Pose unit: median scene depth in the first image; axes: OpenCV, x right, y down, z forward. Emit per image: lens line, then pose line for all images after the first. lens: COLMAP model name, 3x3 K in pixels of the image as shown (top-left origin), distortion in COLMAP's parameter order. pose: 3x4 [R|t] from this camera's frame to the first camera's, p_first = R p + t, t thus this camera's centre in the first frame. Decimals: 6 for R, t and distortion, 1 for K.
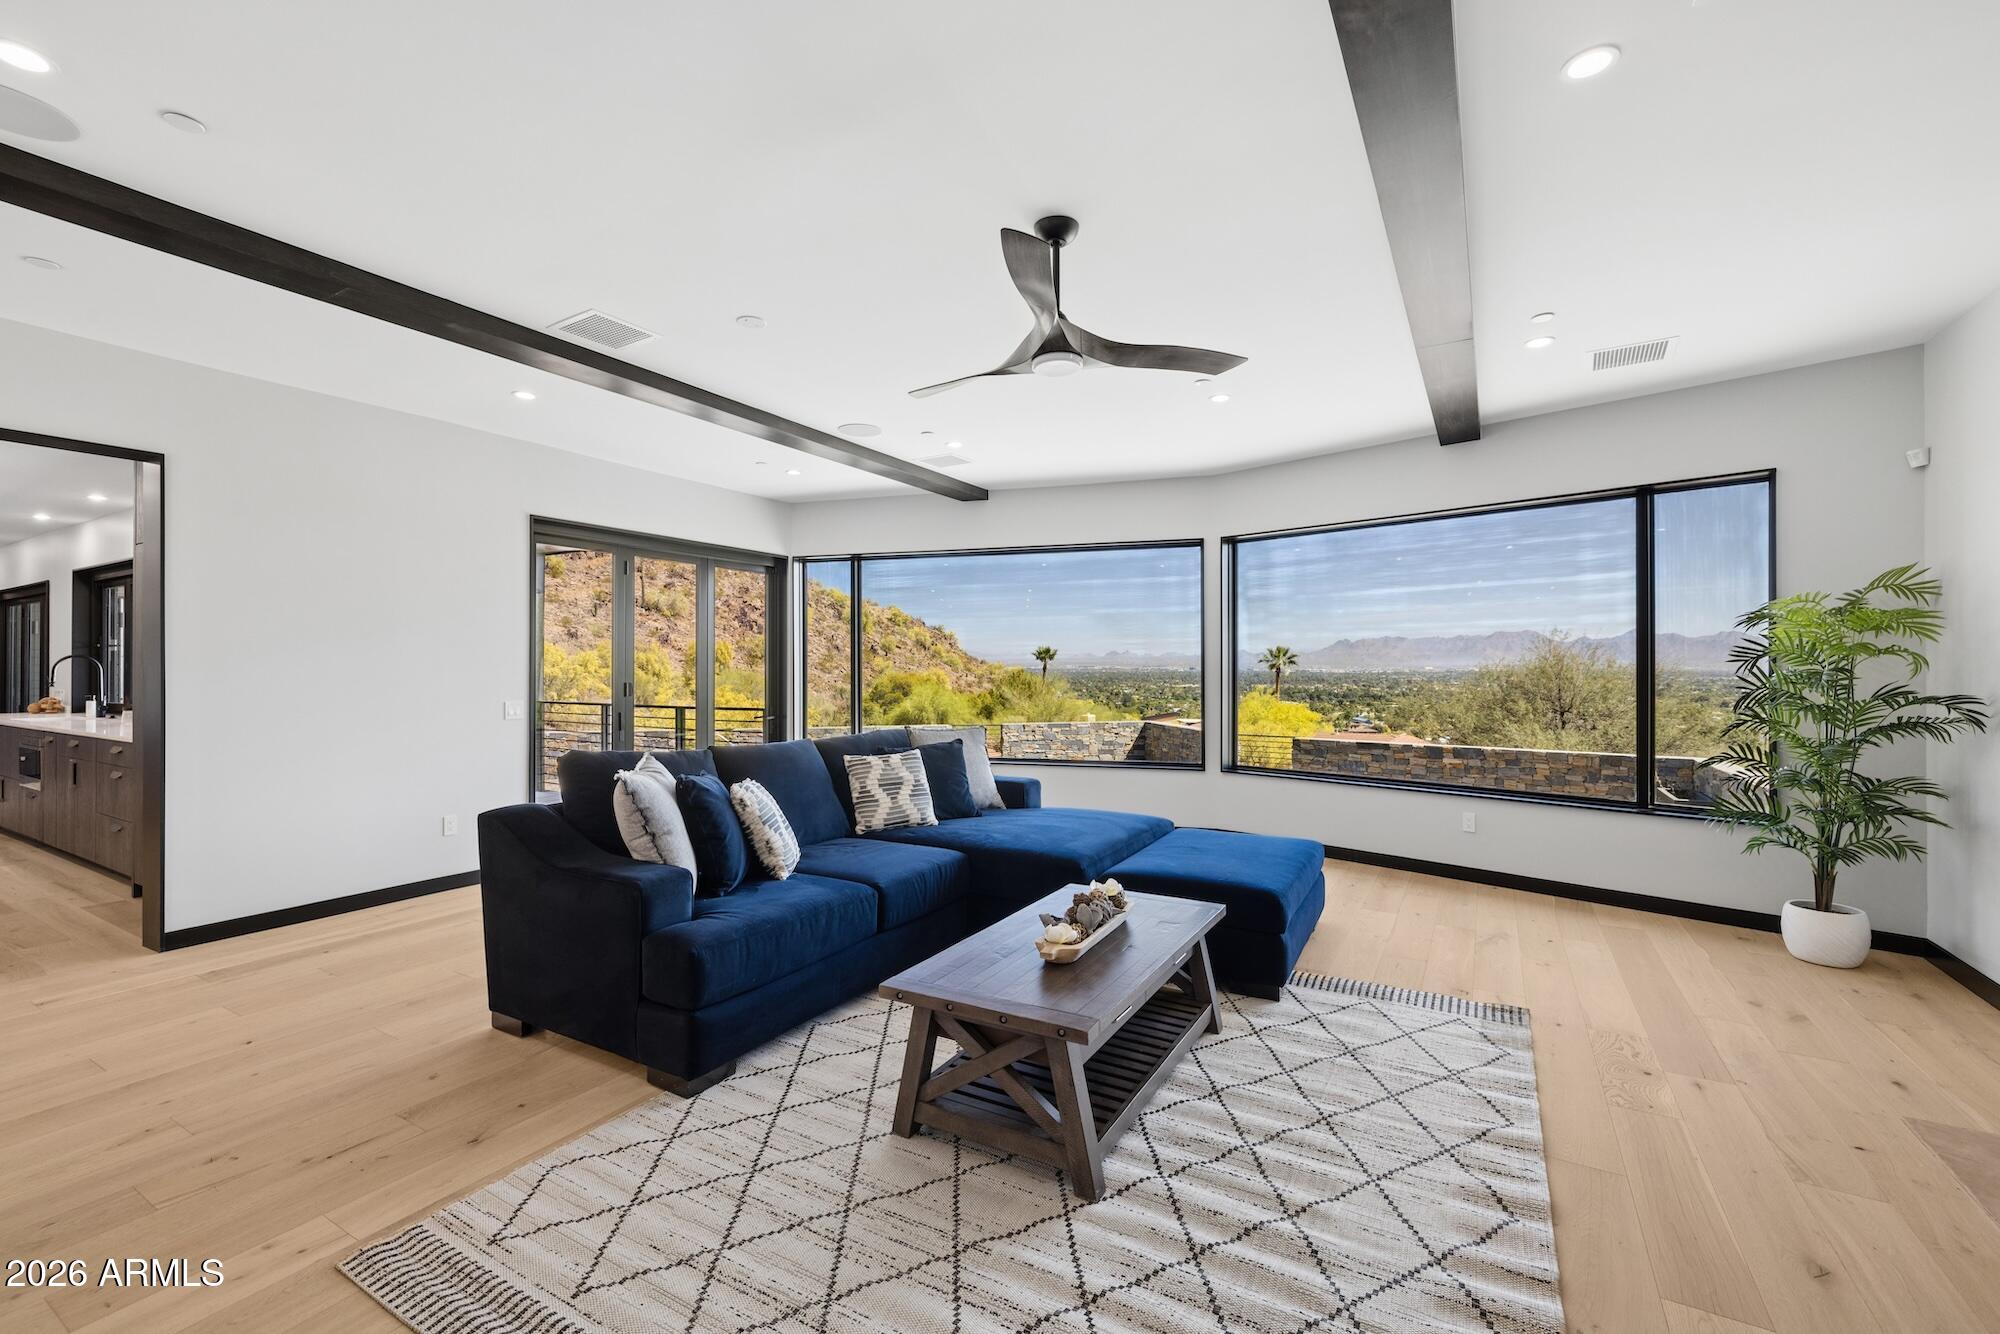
lens RADIAL K [[838.9, 0, 991.2], [0, 838.9, 663.9], [0, 0, 1]] dist [-0.001793, -0.000233]
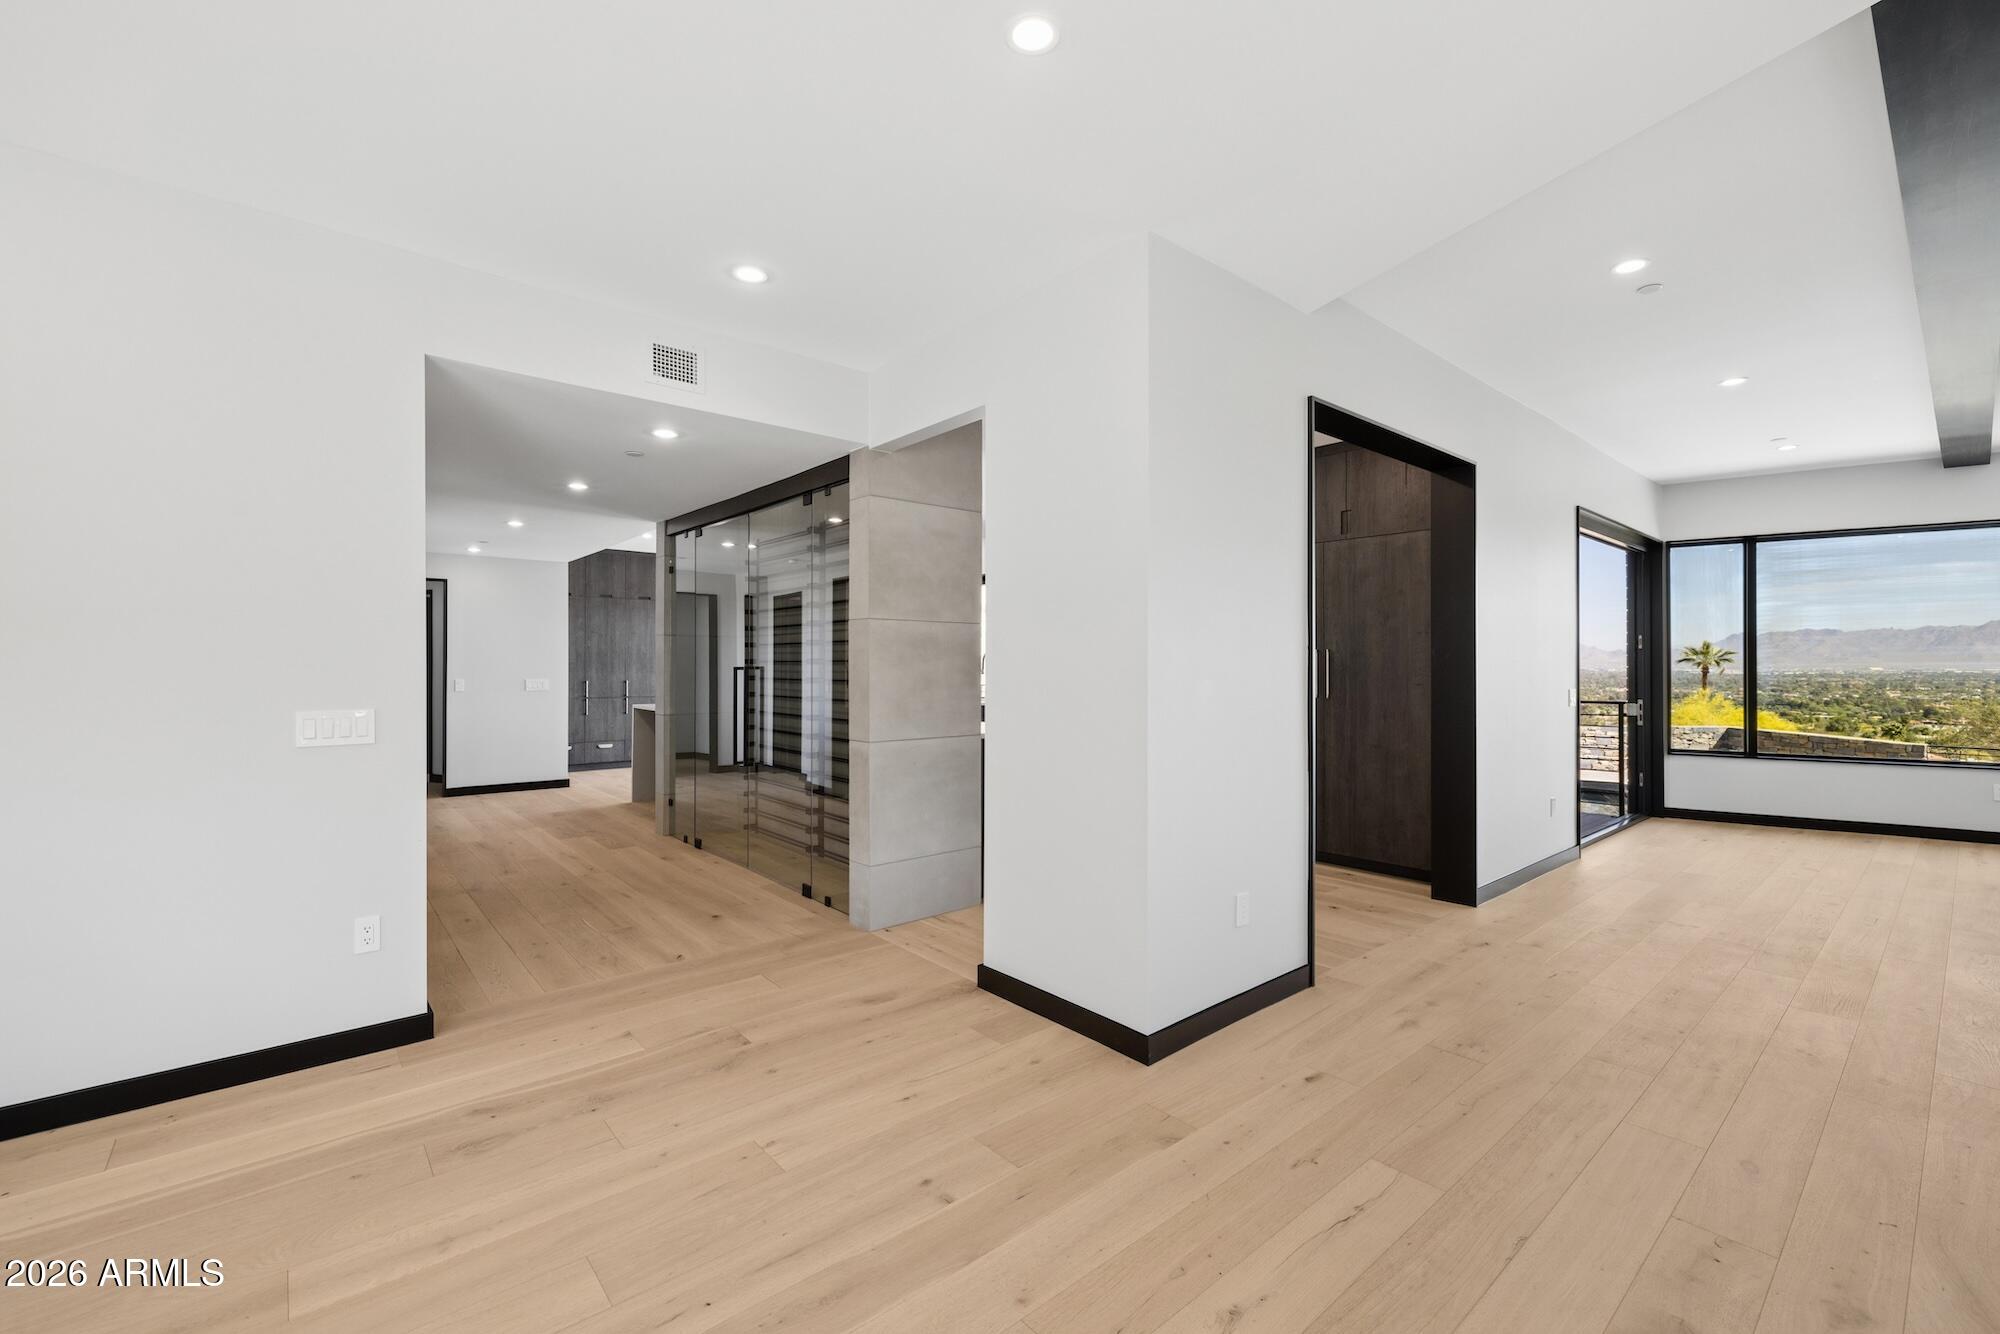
lens RADIAL K [[837.0, 0, 993.4], [0, 837.0, 666.0], [0, 0, 1]] dist [0.001928, 0.000436]
pose [[0.946405, 0.000409, -0.322983, -1.069579], [0.000370, 0.999997, 0.002351, 0.017053], [0.322983, -0.002344, 0.946402, -0.231344]]
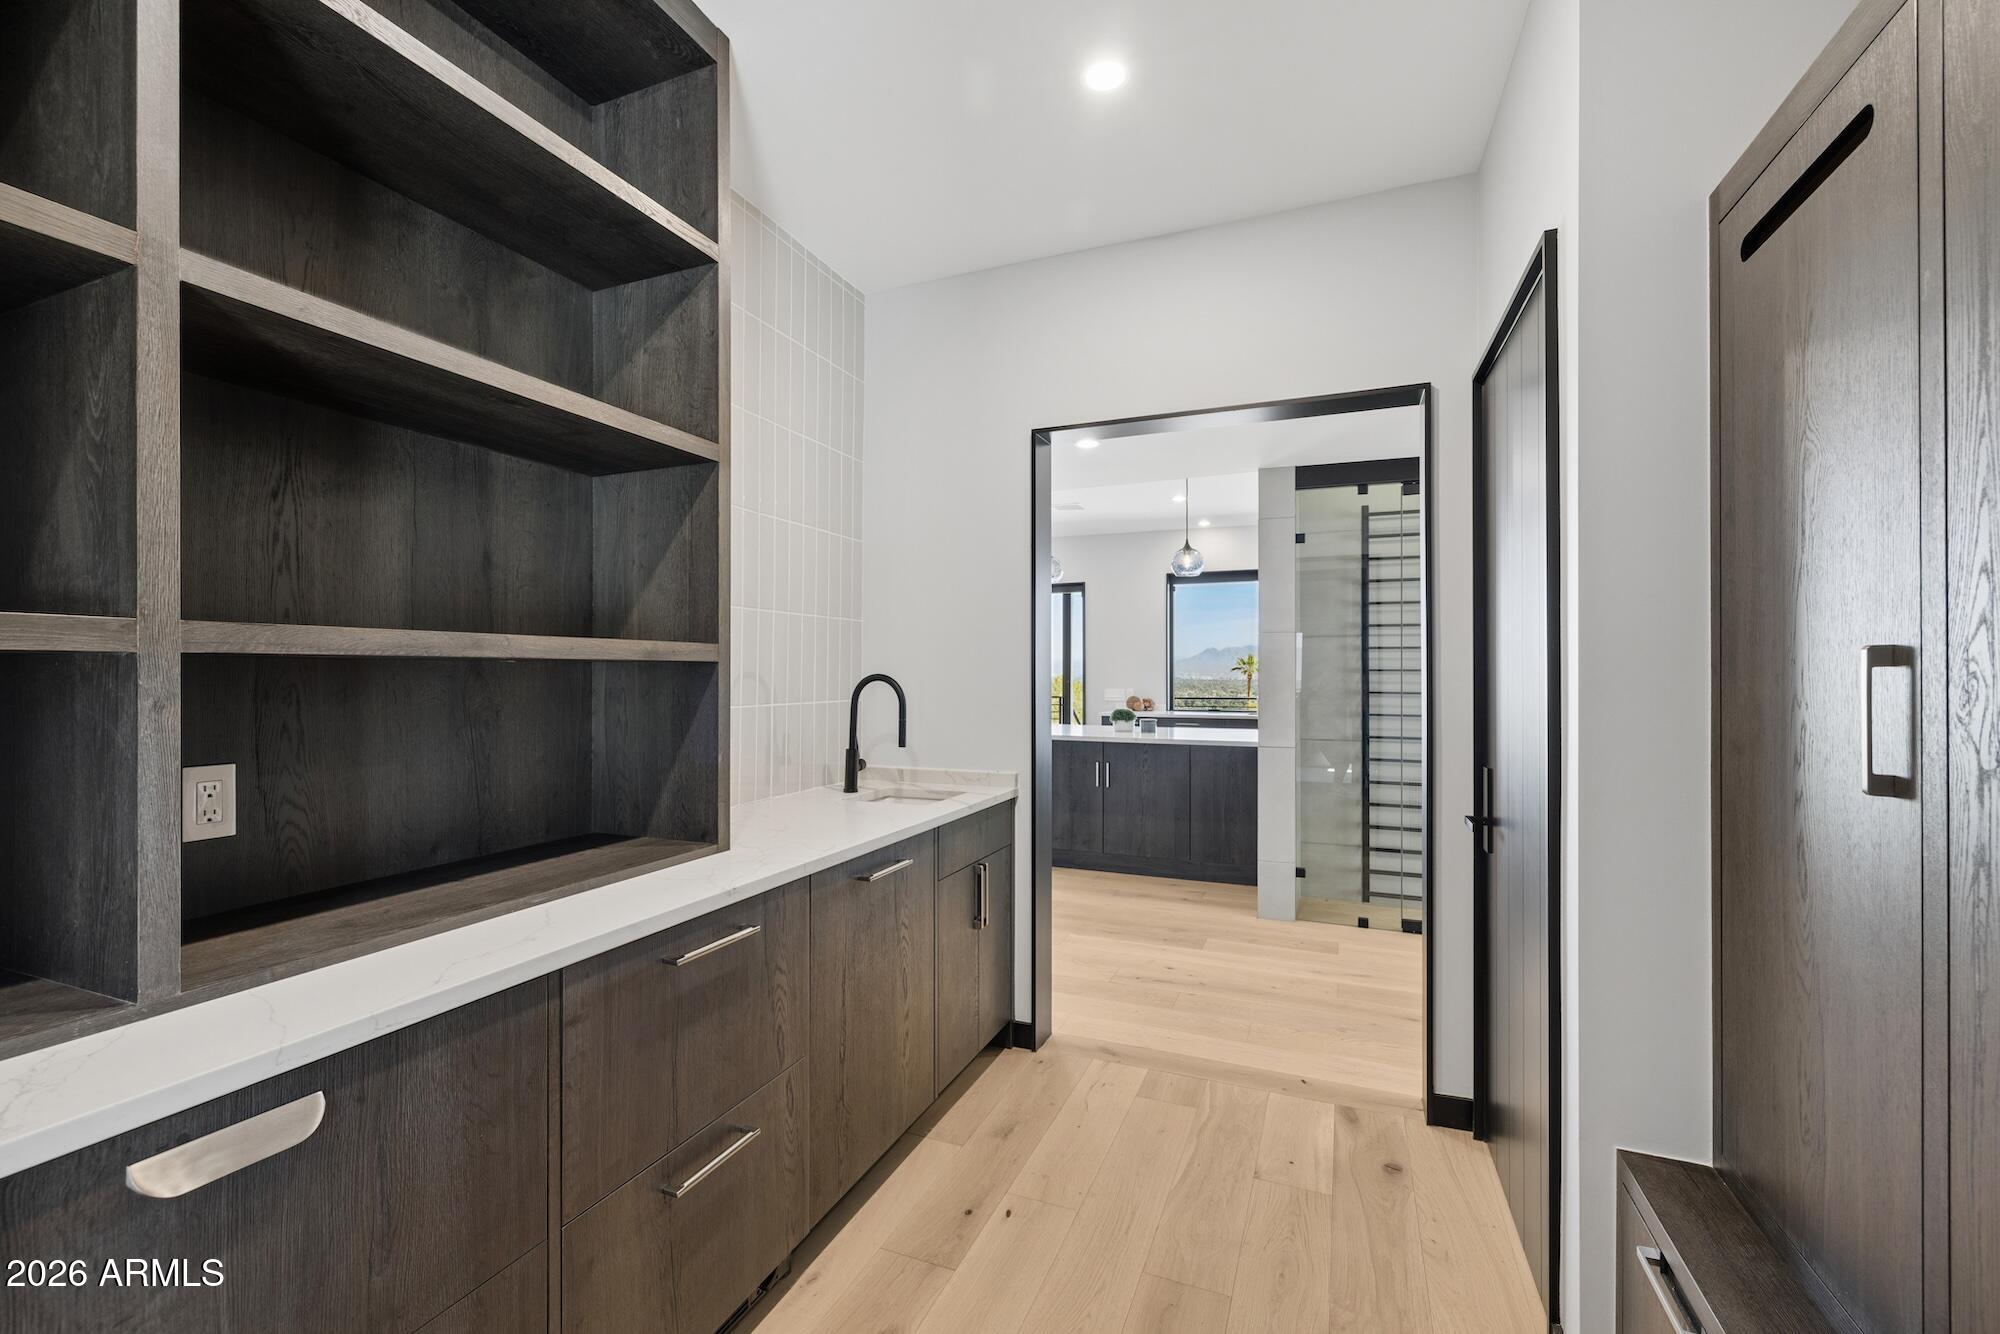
lens RADIAL K [[845.9, 0, 985.5], [0, 845.9, 672.0], [0, 0, 1]] dist [0.001122, 0.000150]
pose [[0.990273, 0.002981, 0.139109, -2.474024], [-0.003211, 0.999994, 0.001423, 0.016139], [-0.139104, -0.001856, 0.990276, -0.010252]]
